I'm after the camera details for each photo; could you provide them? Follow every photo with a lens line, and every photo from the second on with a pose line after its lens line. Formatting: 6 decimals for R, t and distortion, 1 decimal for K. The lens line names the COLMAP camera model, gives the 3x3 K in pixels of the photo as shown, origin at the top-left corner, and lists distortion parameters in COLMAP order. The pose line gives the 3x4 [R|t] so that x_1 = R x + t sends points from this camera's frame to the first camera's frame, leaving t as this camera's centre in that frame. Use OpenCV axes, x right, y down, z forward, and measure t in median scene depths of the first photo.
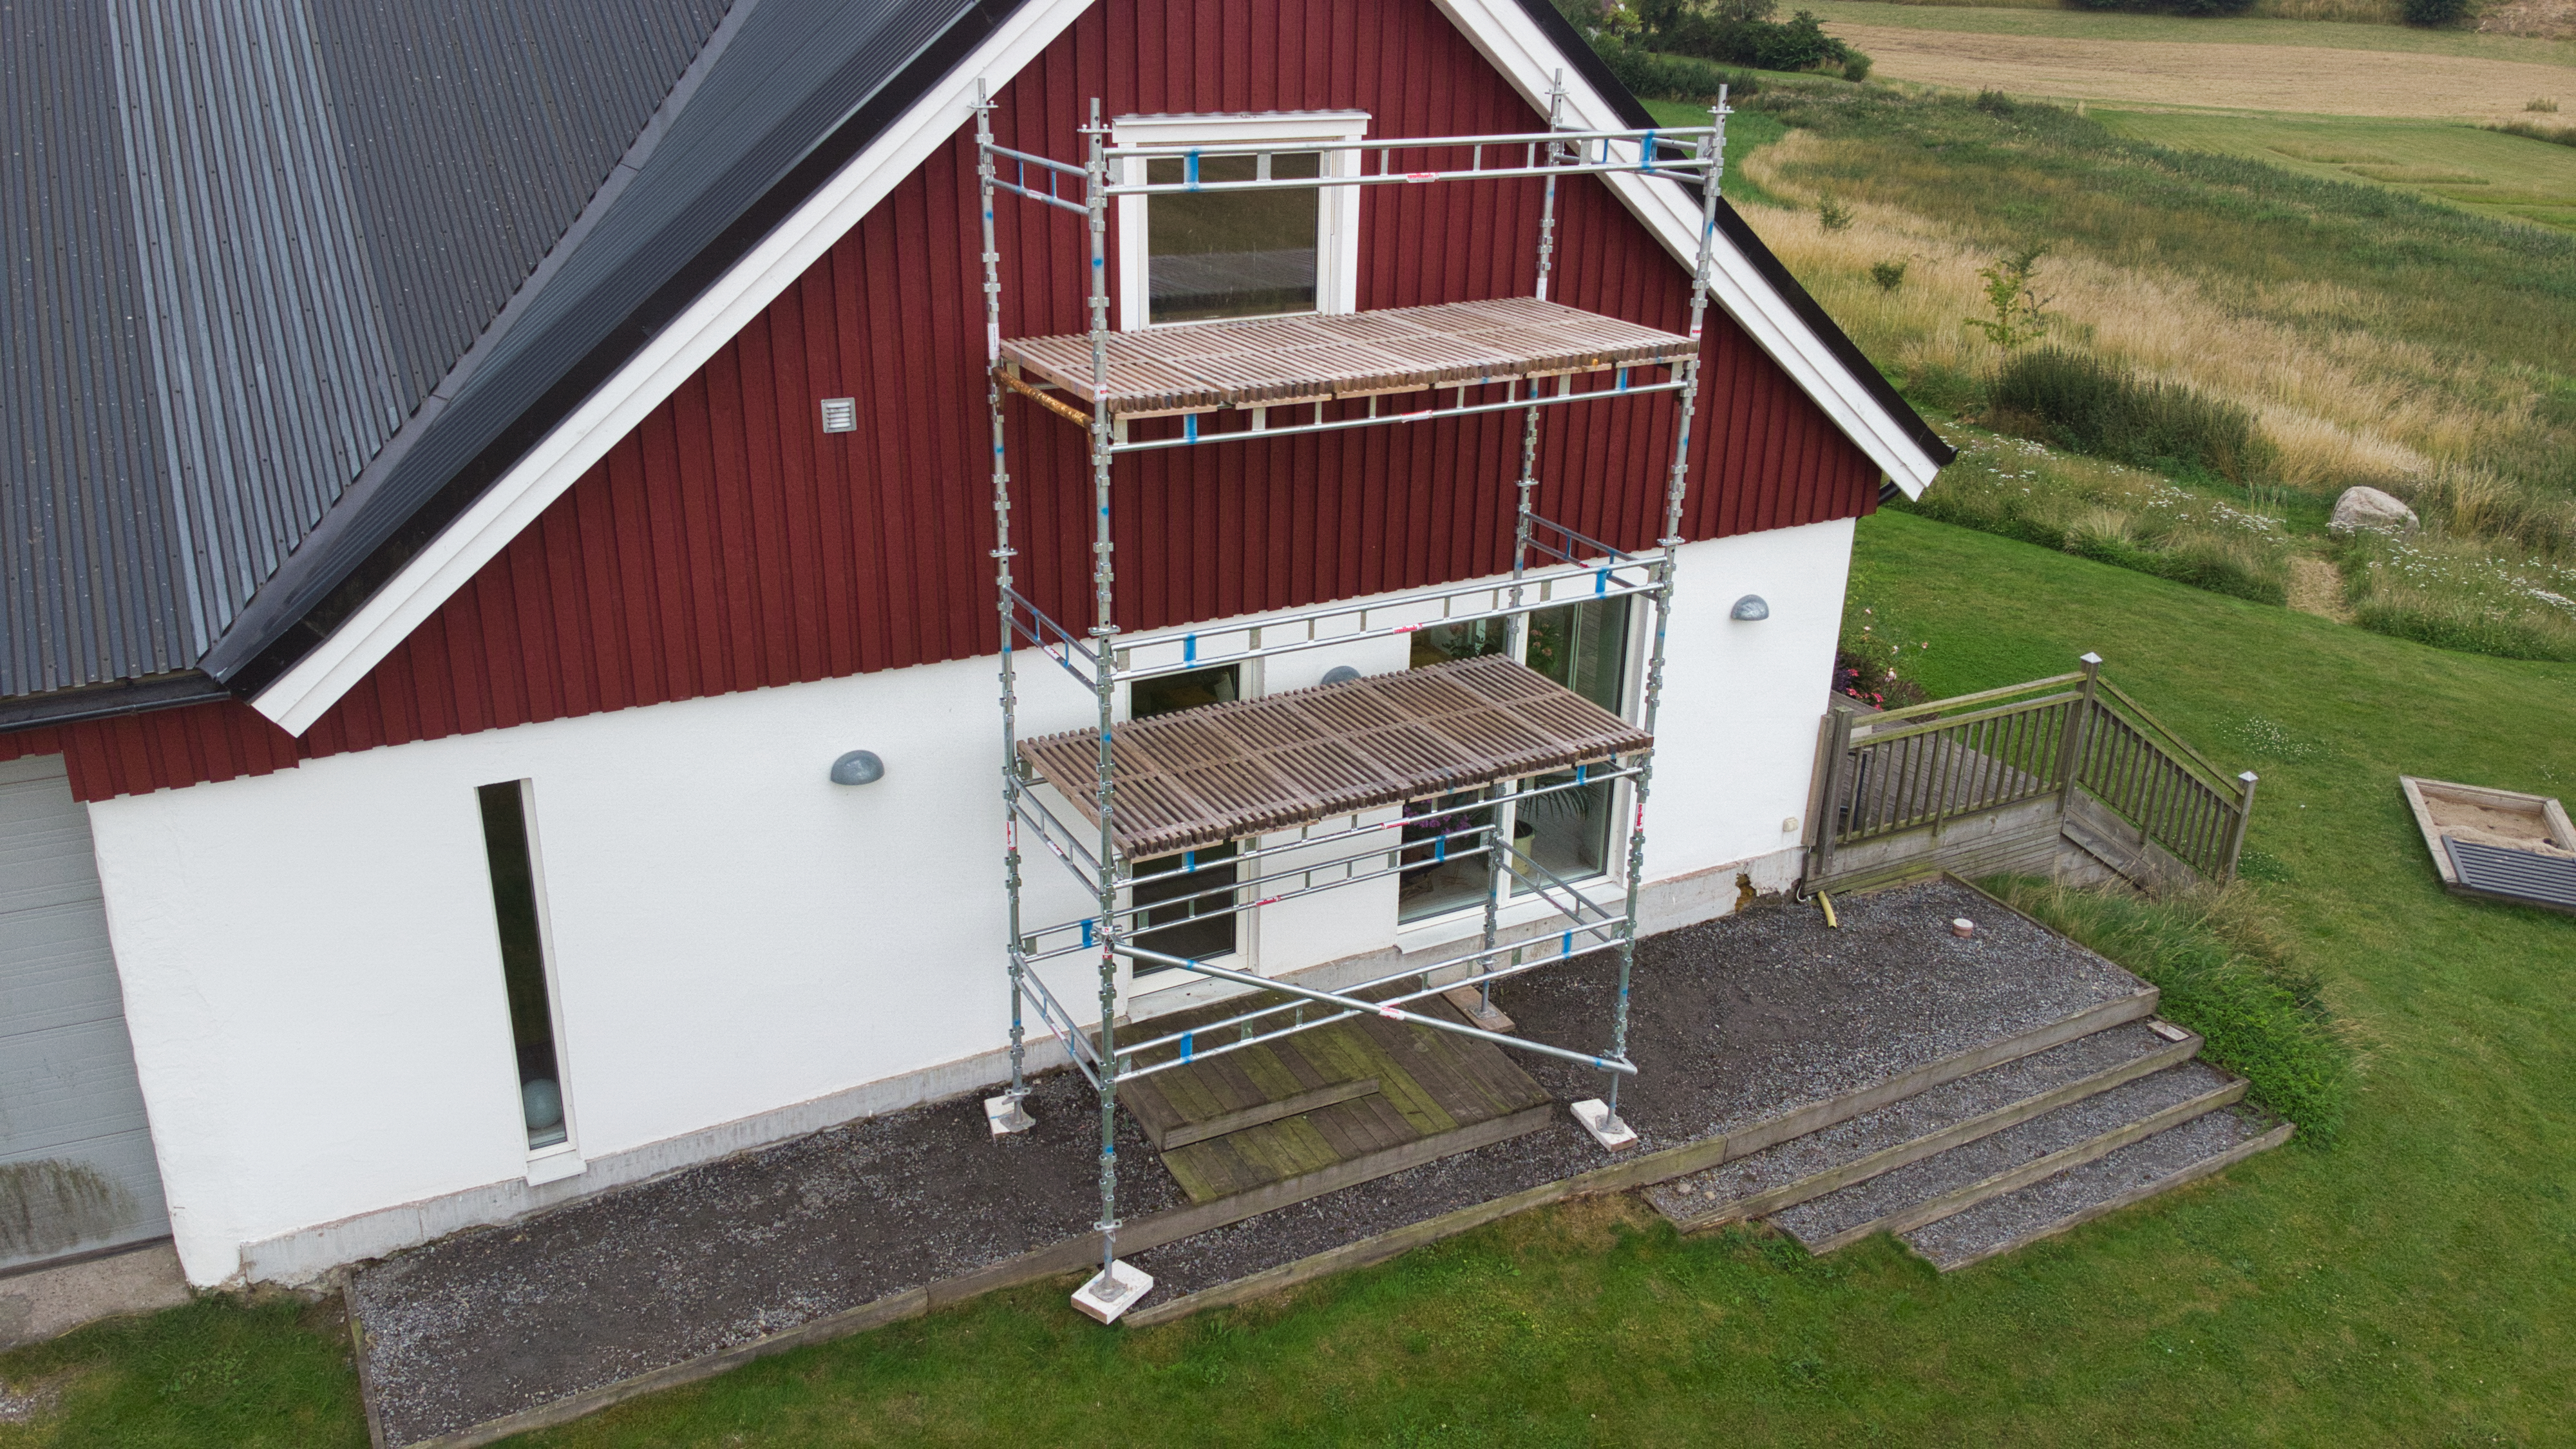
lens RADIAL K [[2018.6, 0, 1288.0], [0, 2018.6, 724.5], [0, 0, 1]] dist [0.102981, -0.283661]
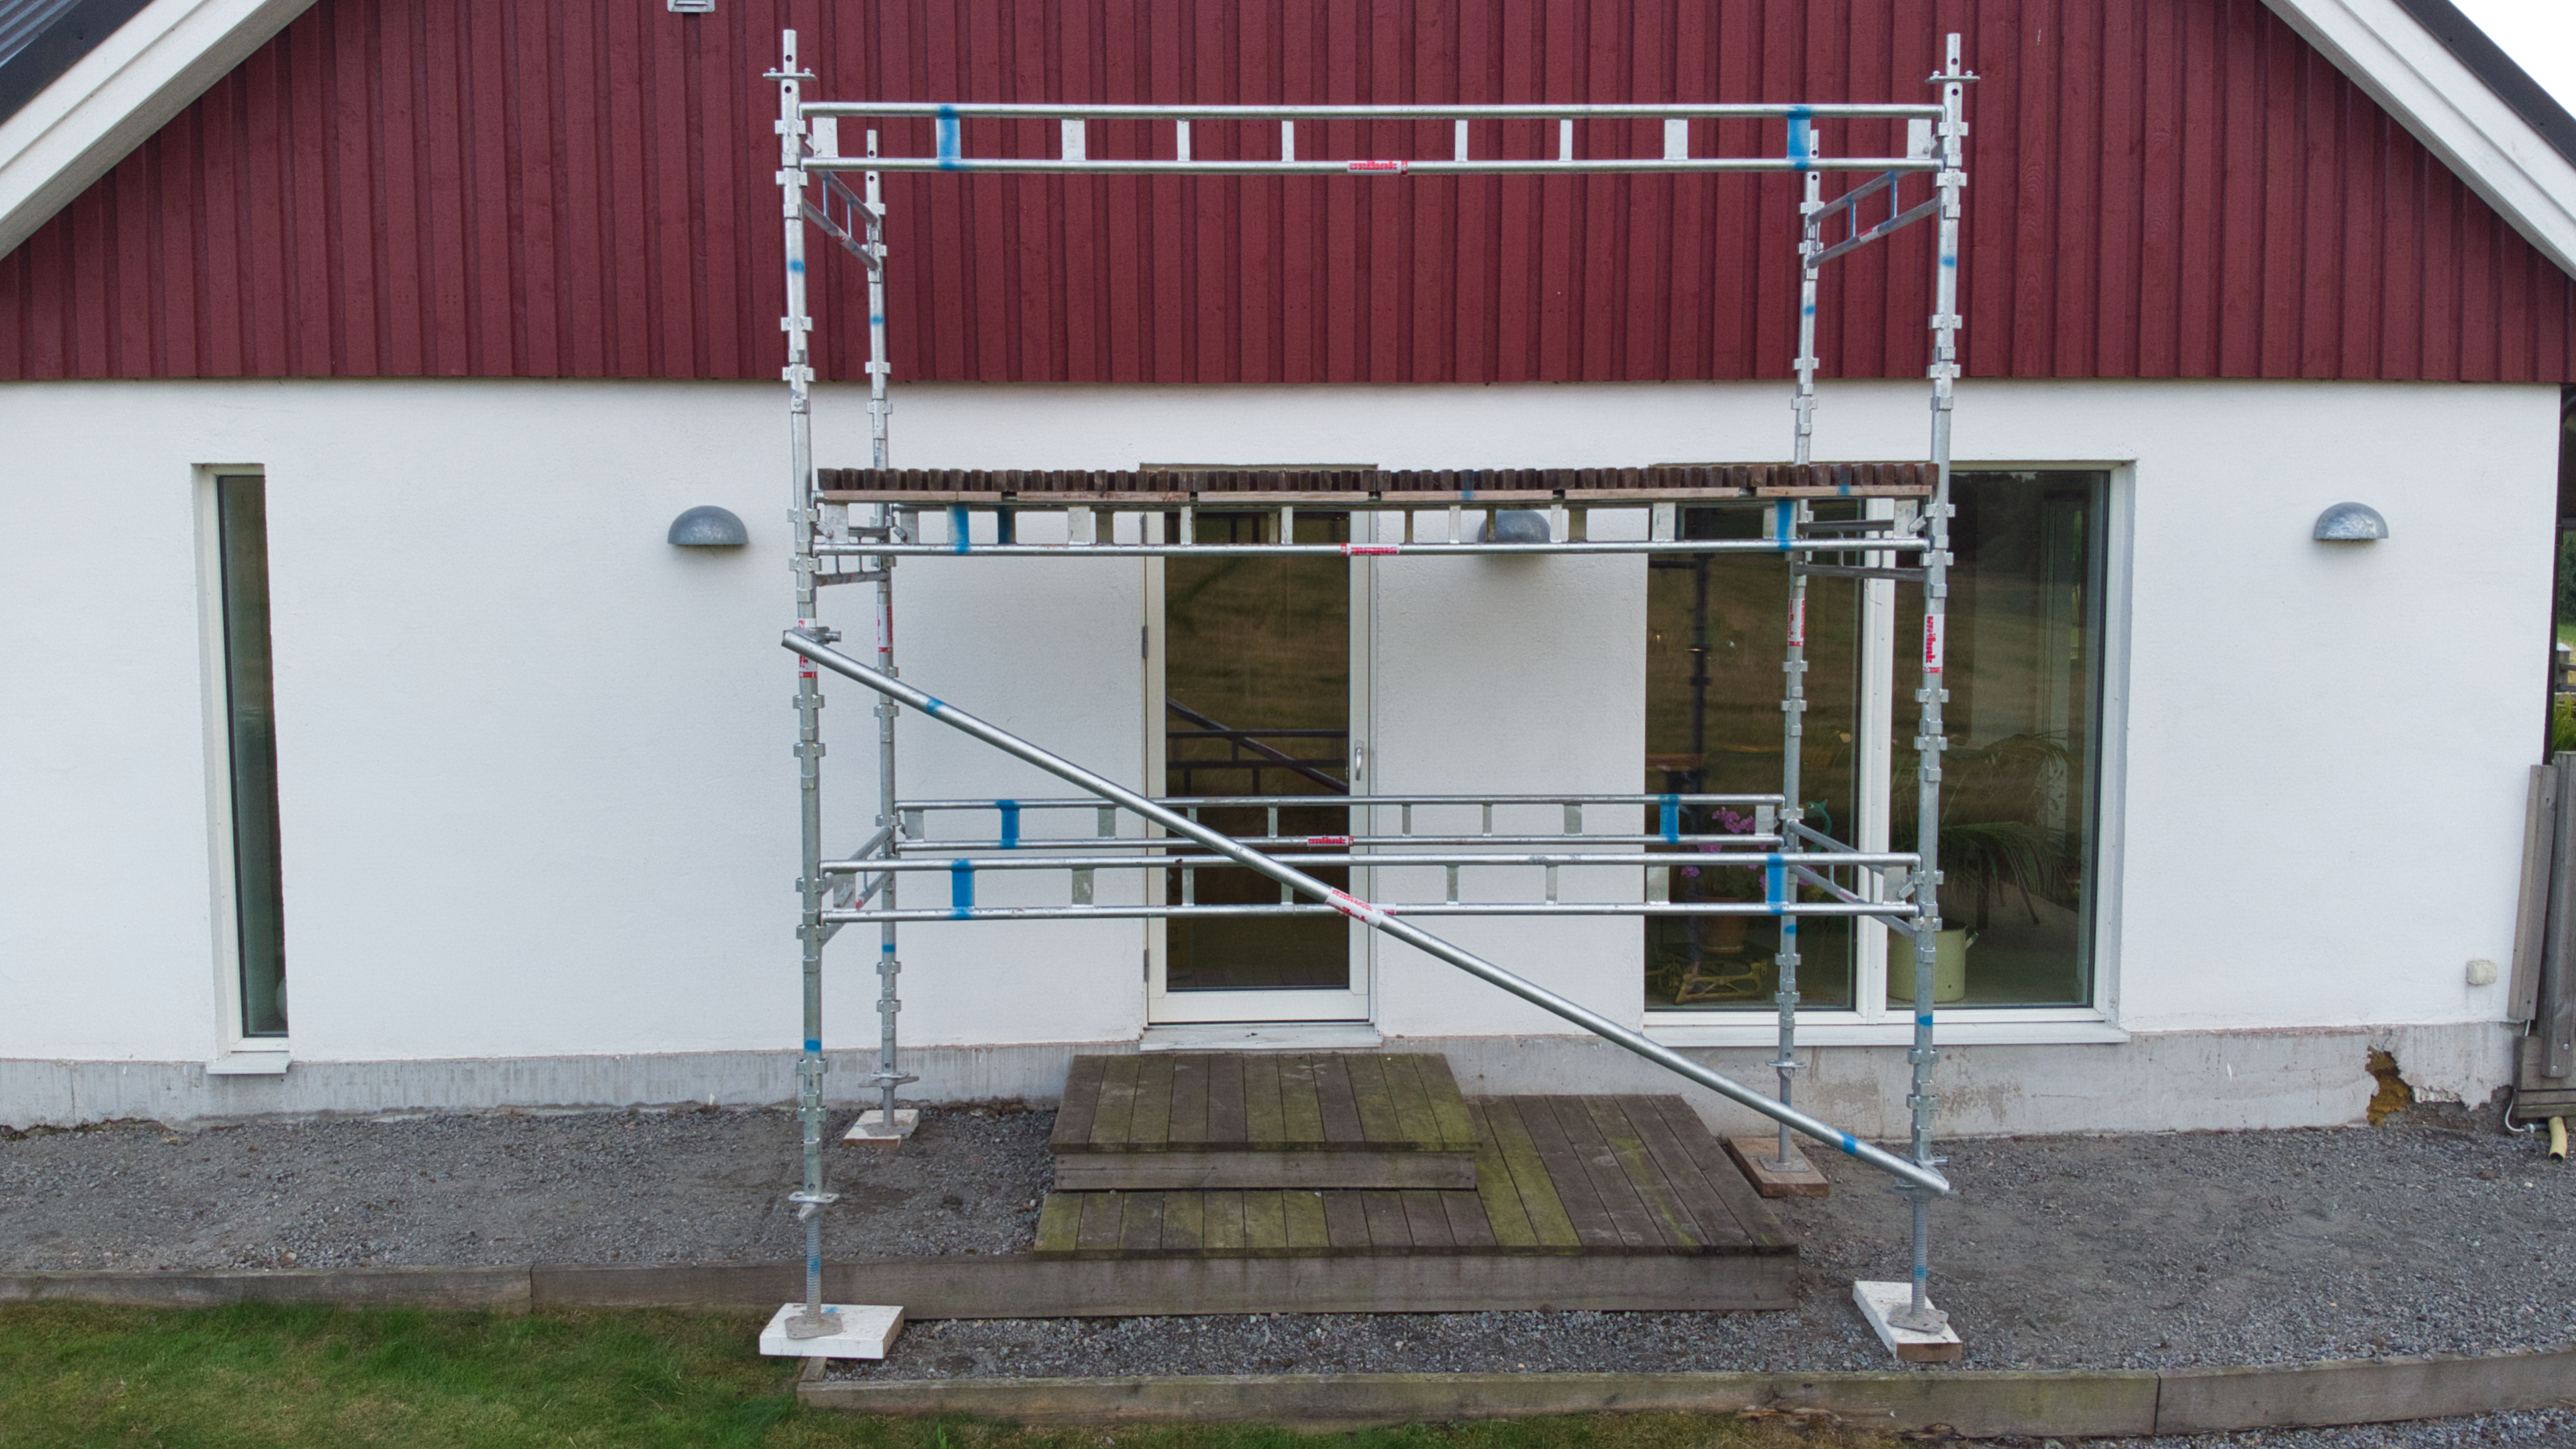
lens RADIAL K [[2018.9, 0, 1288.0], [0, 2018.9, 724.5], [0, 0, 1]] dist [0.102981, -0.283661]
pose [[0.893143, 0.009777, -0.449667, 0.251499], [-0.147417, 0.950902, -0.272129, 0.222695], [0.424929, 0.309338, 0.850732, 0.467876]]
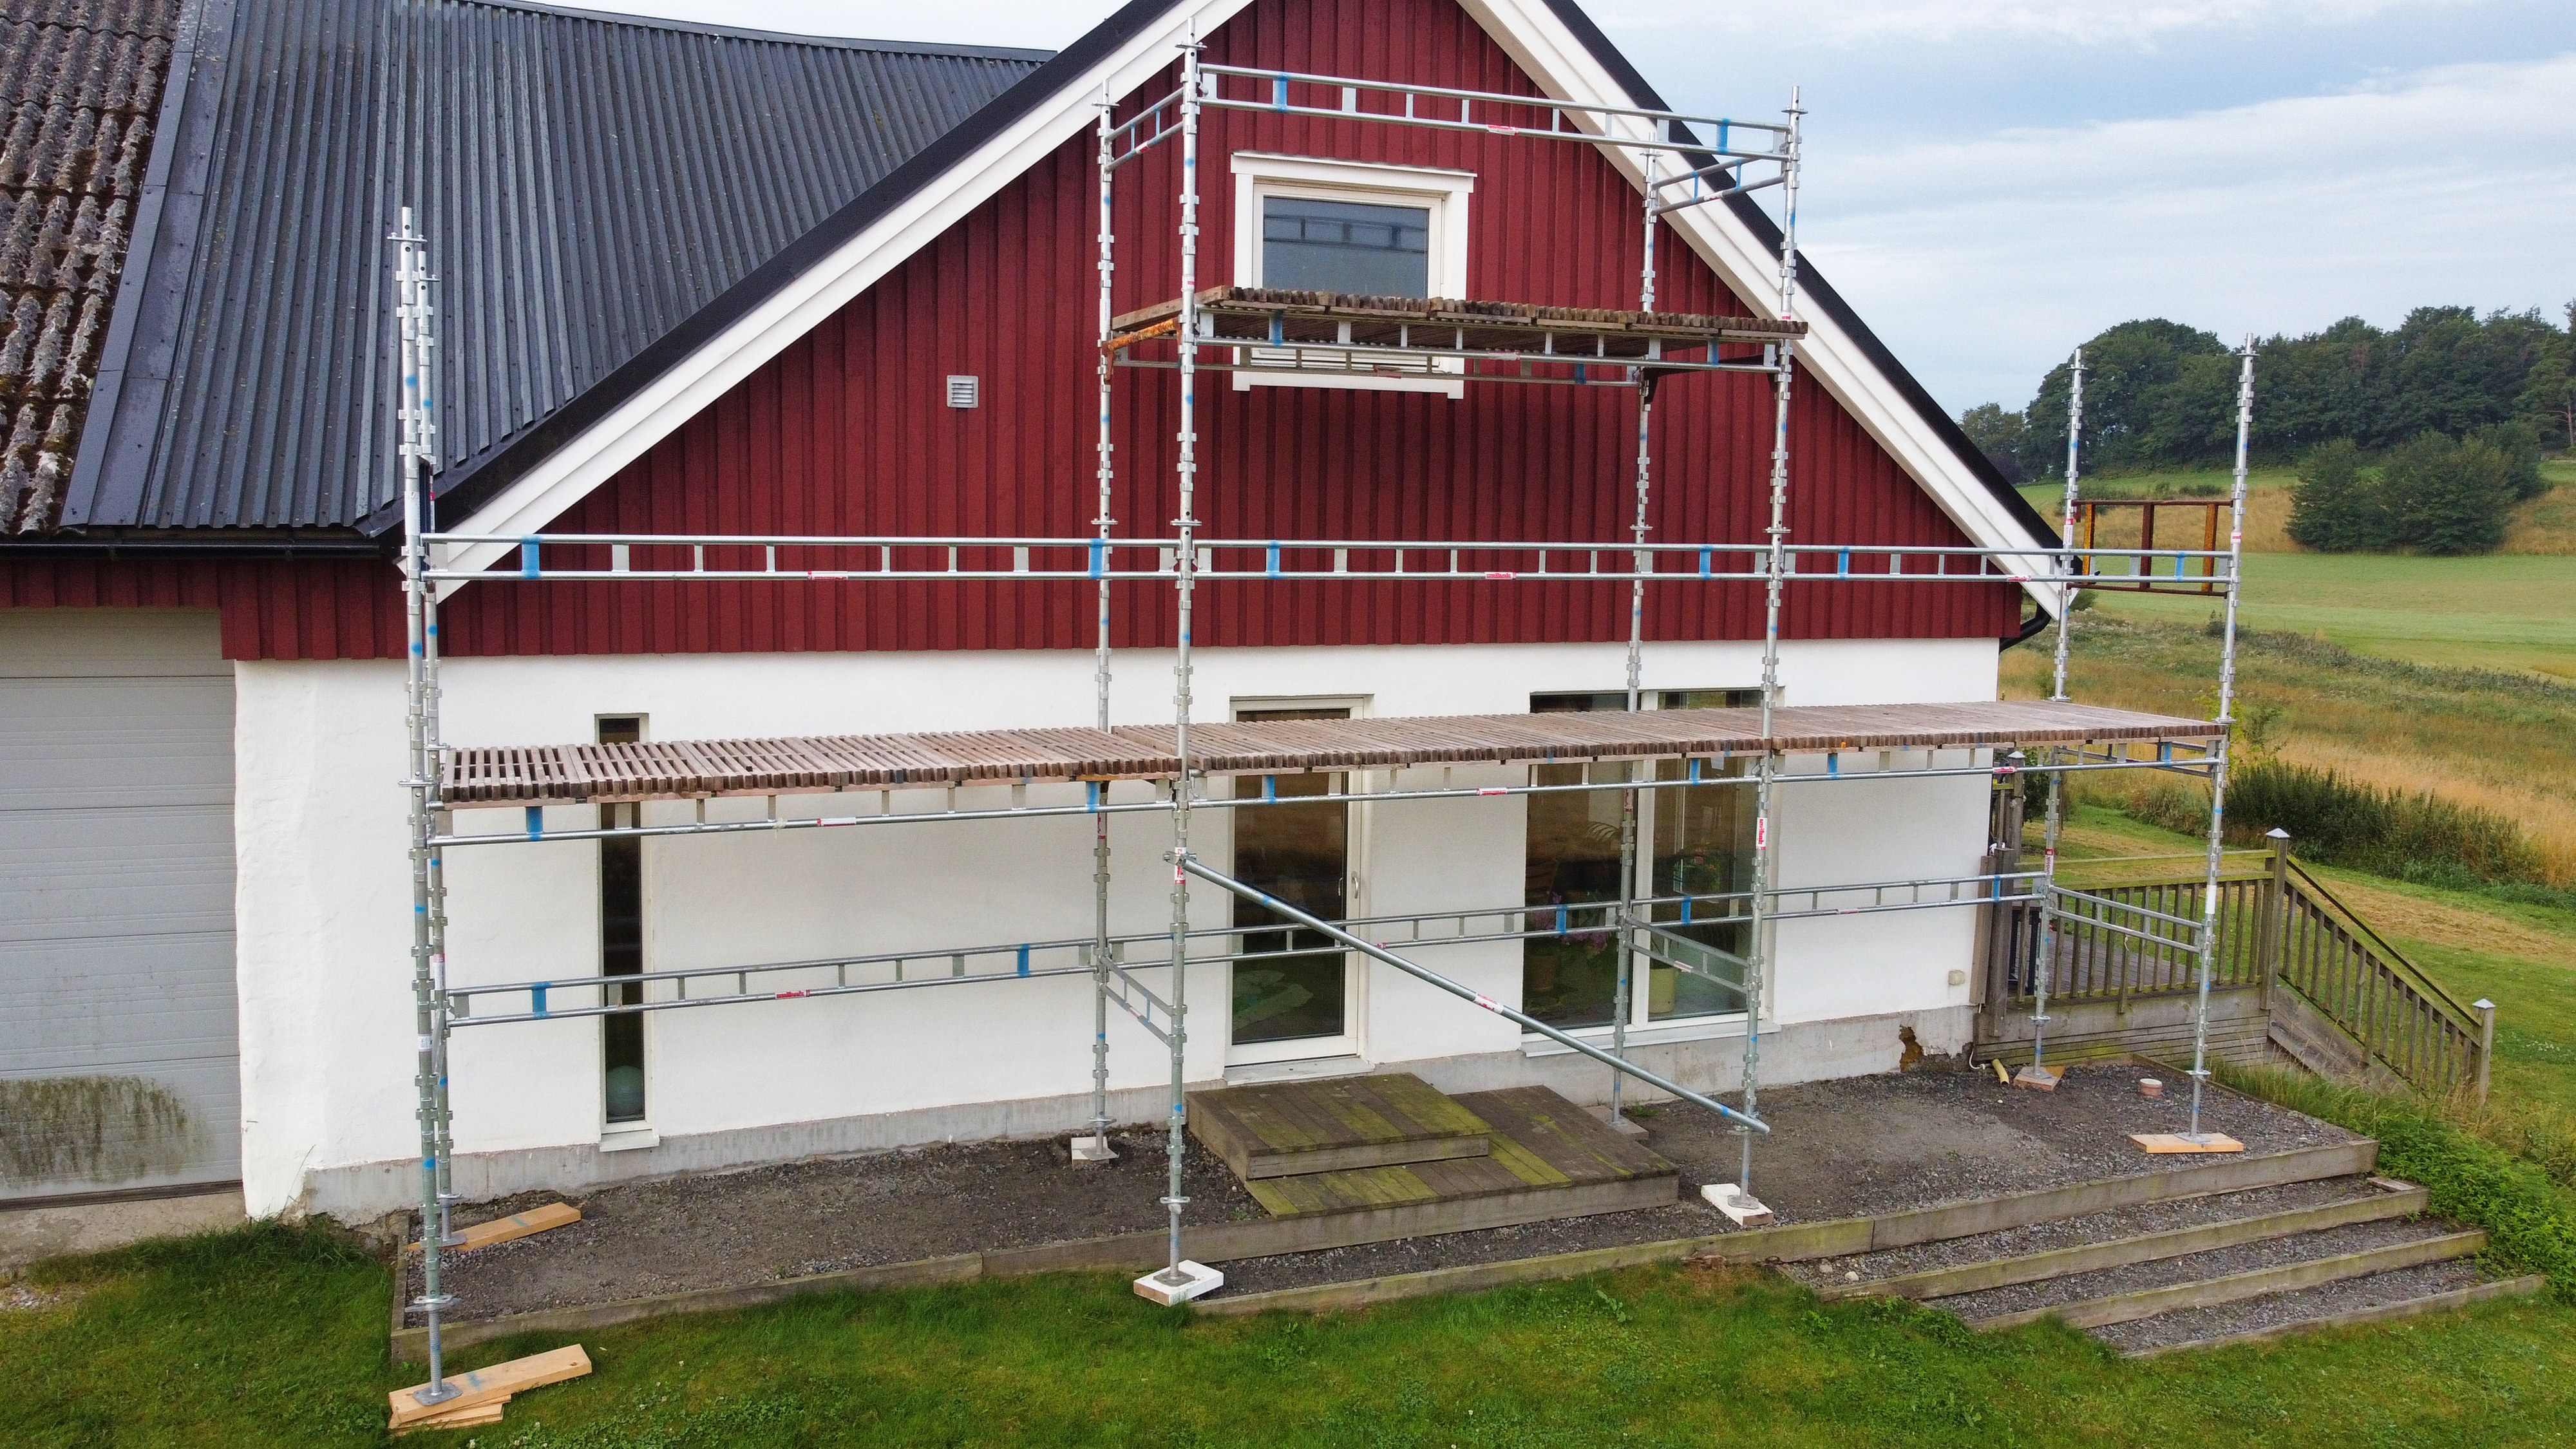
lens RADIAL K [[2105.5, 0, 1259.0], [0, 2105.5, 722.7], [0, 0, 1]] dist [-0.107558, 0.146095]
pose [[0.991942, 0.002511, -0.126666, 0.062393], [-0.038403, 0.958724, -0.281733, 0.268741], [0.120730, 0.284327, 0.951095, 0.024405]]
